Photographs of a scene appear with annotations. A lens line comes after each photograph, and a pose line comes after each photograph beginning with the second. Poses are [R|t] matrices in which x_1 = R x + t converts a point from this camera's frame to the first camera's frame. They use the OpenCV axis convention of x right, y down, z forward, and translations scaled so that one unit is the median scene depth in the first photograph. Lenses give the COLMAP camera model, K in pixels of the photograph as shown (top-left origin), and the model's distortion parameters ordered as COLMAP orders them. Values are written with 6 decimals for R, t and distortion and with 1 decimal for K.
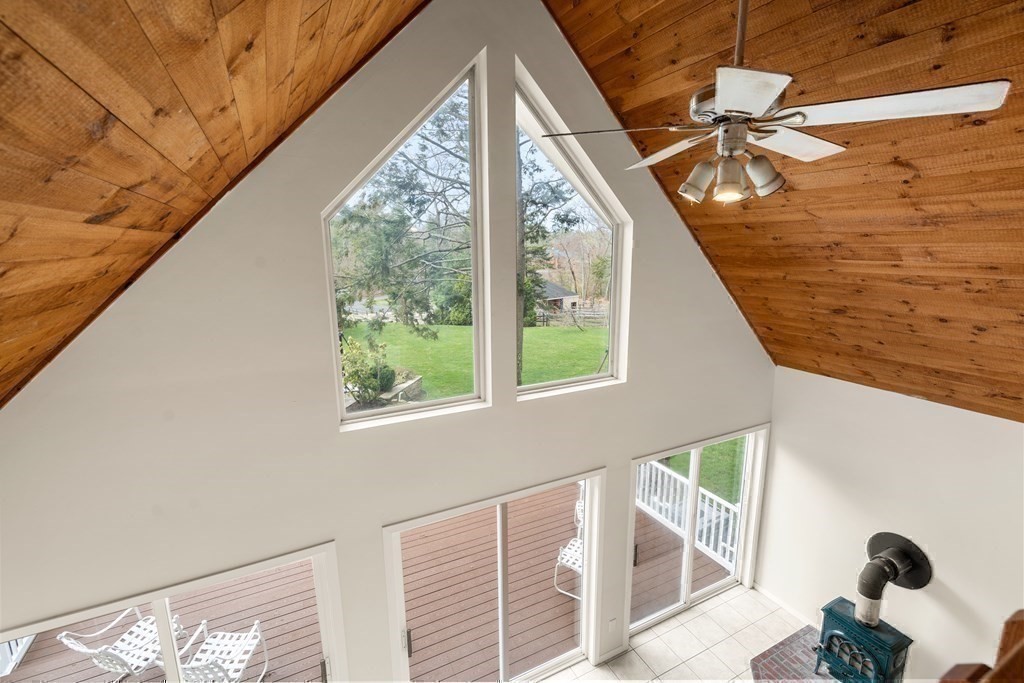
lens RADIAL K [[472.0, 0, 513.3], [0, 472.0, 341.8], [0, 0, 1]] dist [-0.001526, -0.000032]
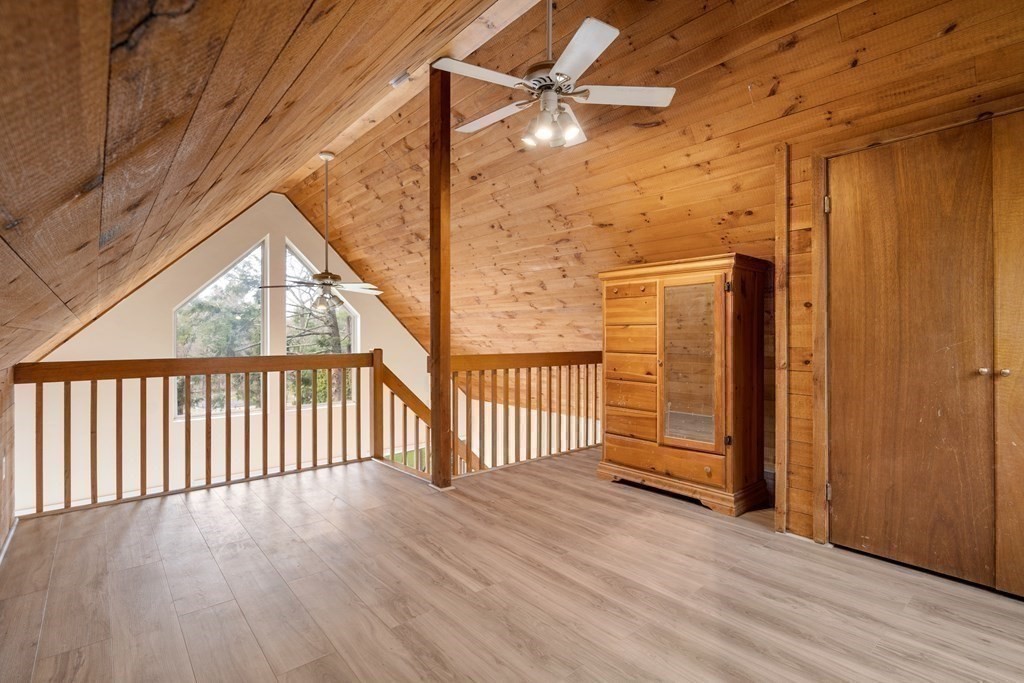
lens RADIAL K [[472.0, 0, 511.5], [0, 472.0, 338.1], [0, 0, 1]] dist [-0.001526, -0.000032]
pose [[0.968920, 0.006331, 0.247293, 0.082905], [0.041683, 0.981200, -0.188441, 0.041410], [-0.243837, 0.192892, 0.950440, -0.196077]]
